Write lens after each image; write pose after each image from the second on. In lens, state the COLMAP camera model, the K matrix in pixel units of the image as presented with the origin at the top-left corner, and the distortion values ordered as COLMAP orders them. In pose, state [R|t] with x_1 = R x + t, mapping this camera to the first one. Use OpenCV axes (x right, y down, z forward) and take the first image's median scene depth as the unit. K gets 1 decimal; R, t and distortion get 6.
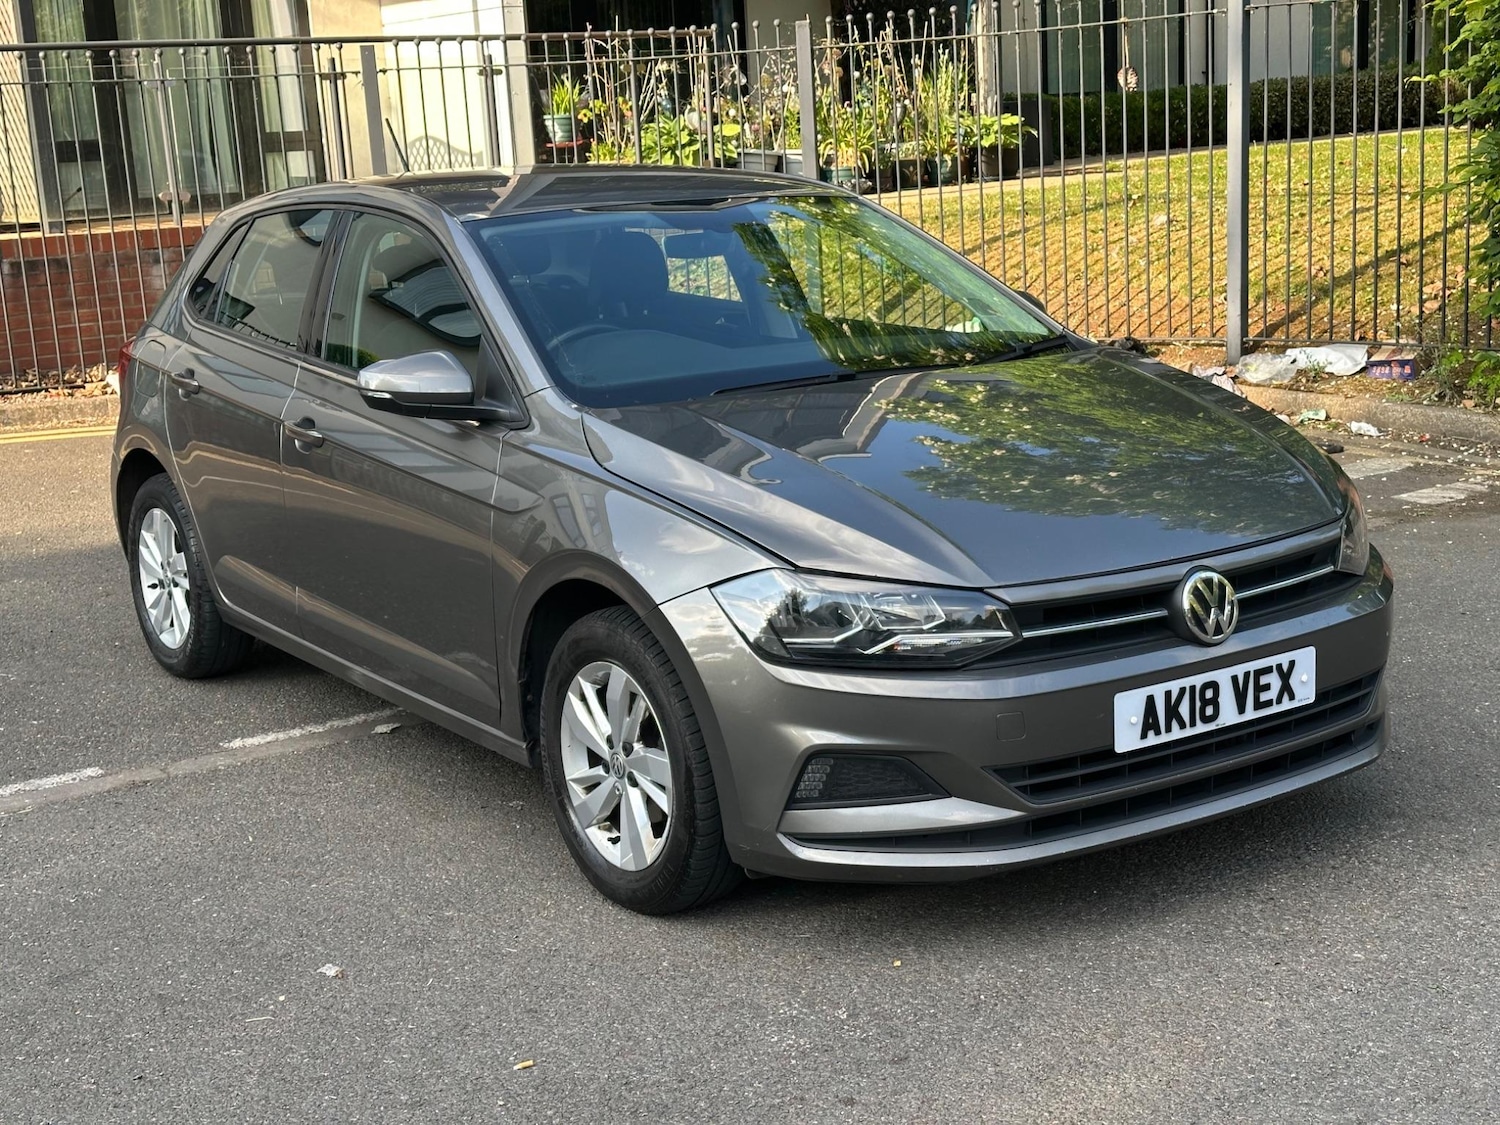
lens RADIAL K [[2083.4, 0, 743.6], [0, 2083.4, 582.2], [0, 0, 1]] dist [0.208183, -0.415104]
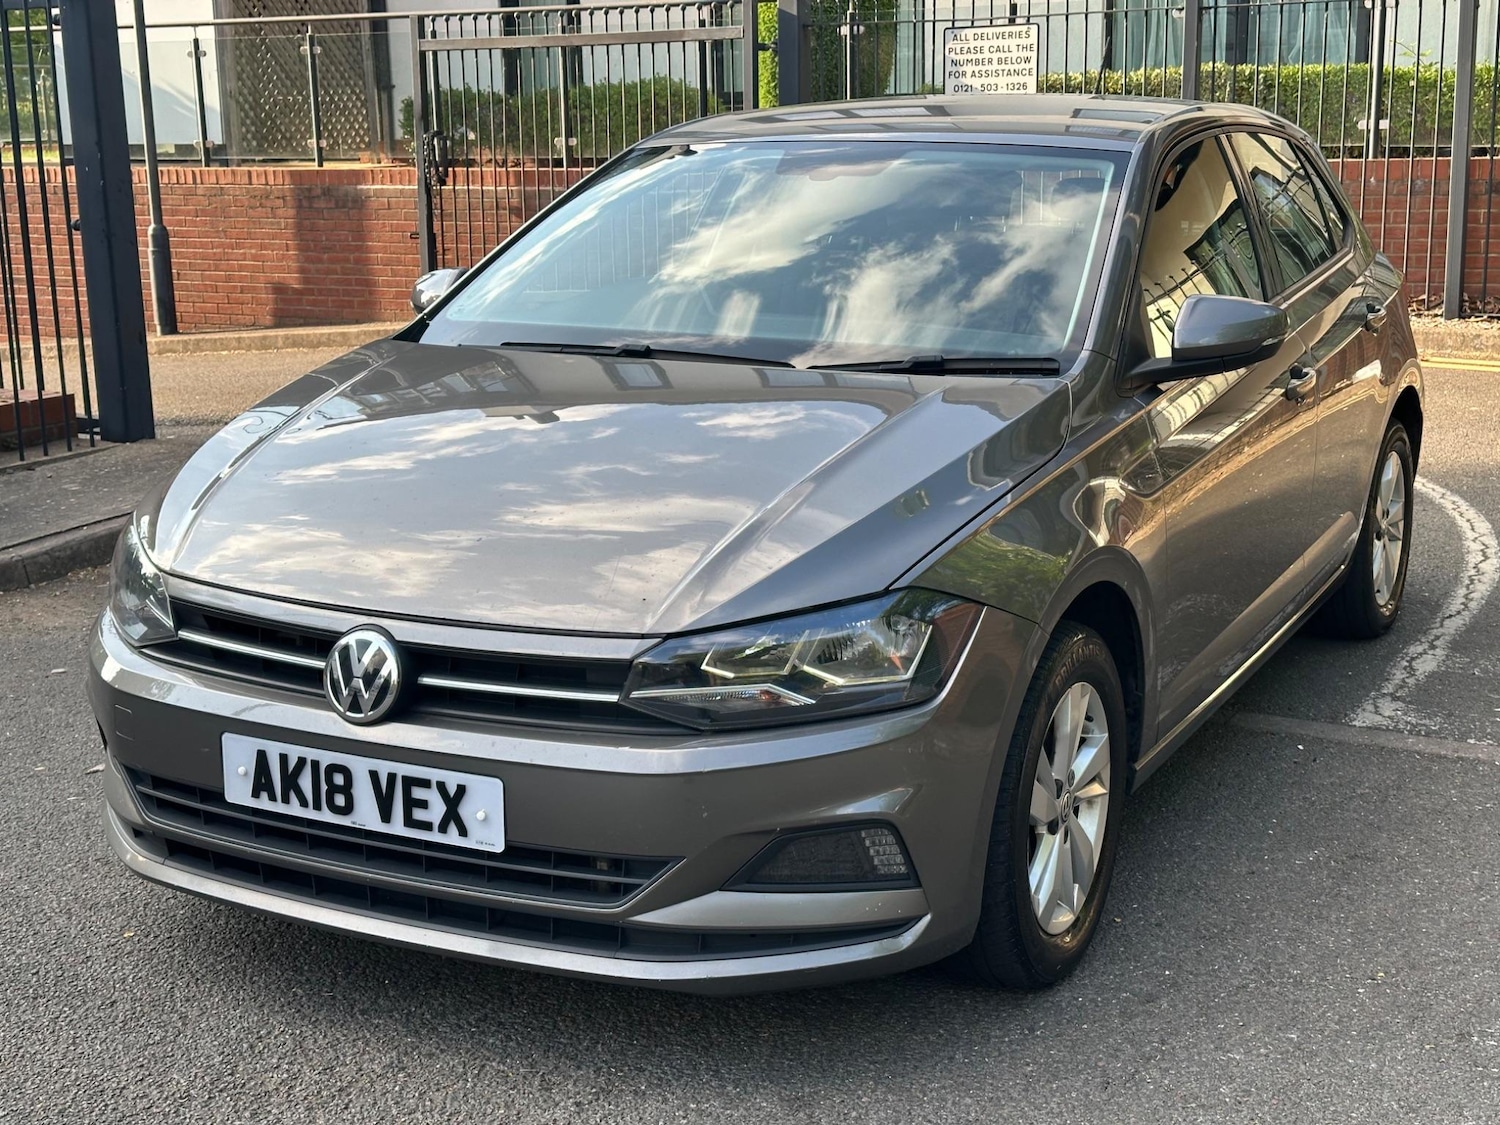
lens RADIAL K [[2101.5, 0, 762.0], [0, 2101.5, 560.0], [0, 0, 1]] dist [0.205428, -0.425315]
pose [[0.460324, 0.231415, -0.857058, 0.936648], [-0.200584, 0.967573, 0.153522, -0.178728], [0.864794, 0.101242, 0.491815, 0.703213]]
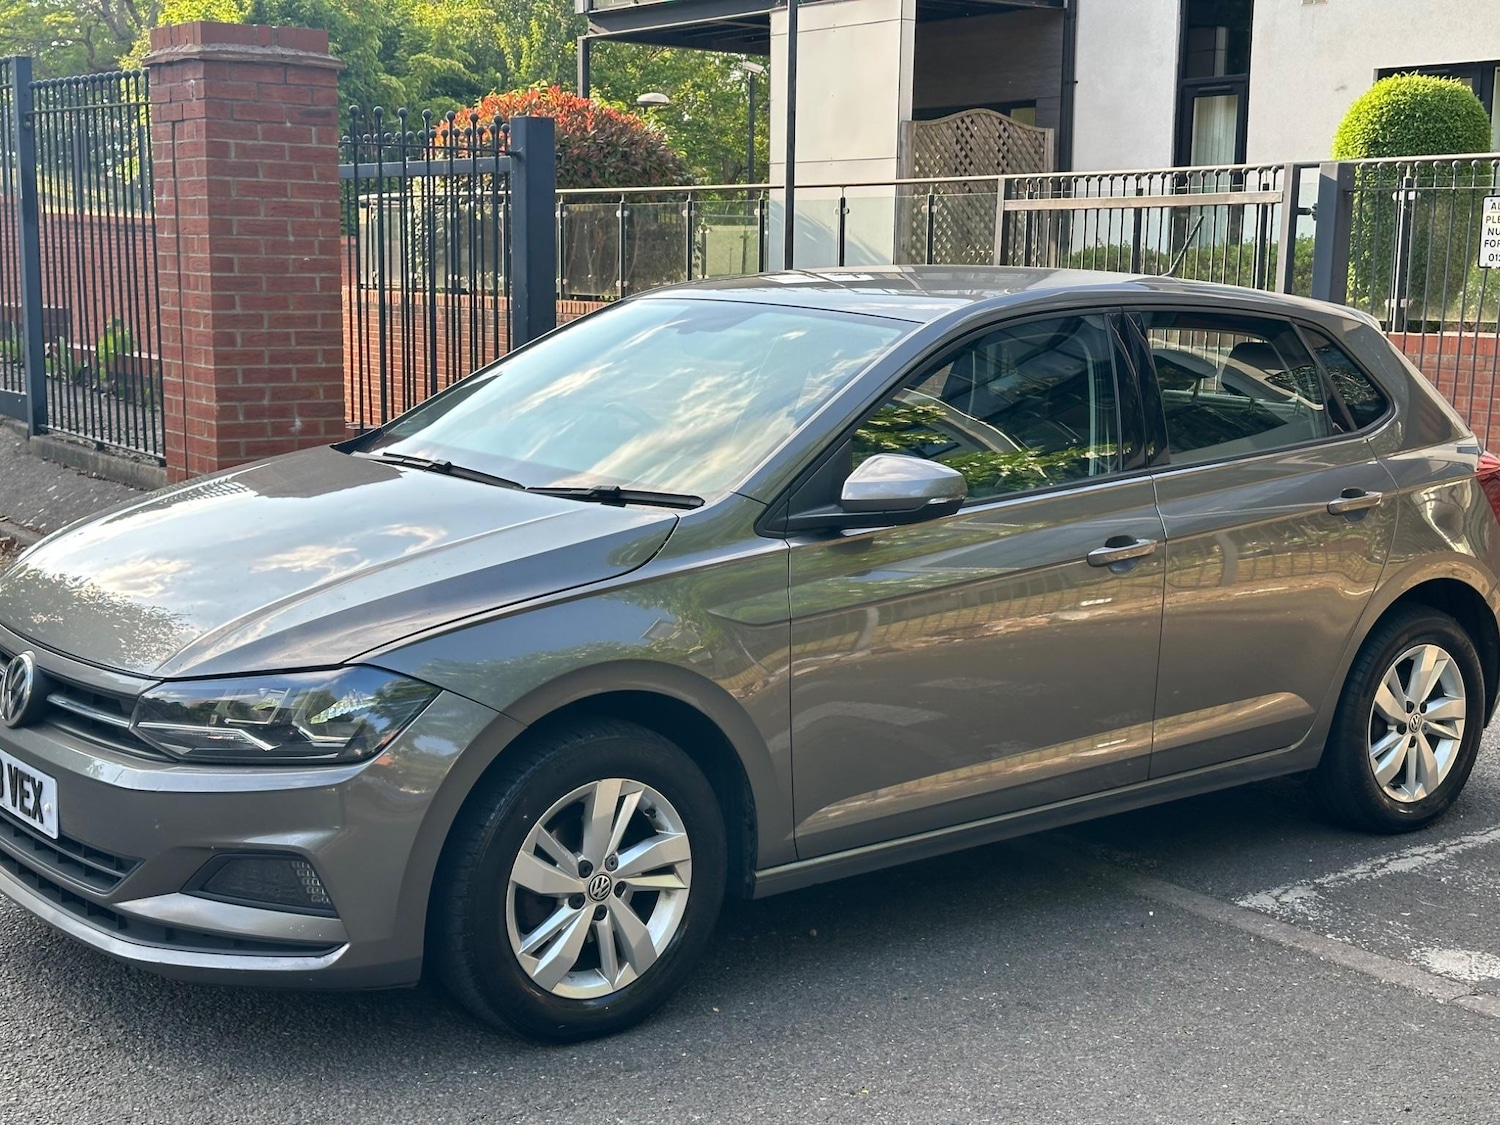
lens RADIAL K [[2096.4, 0, 771.1], [0, 2096.4, 572.8], [0, 0, 1]] dist [0.237745, -0.524086]
pose [[0.059057, 0.202539, -0.977492, 1.204059], [-0.237882, 0.953848, 0.183268, -0.309190], [0.969497, 0.221705, 0.104512, 1.188347]]
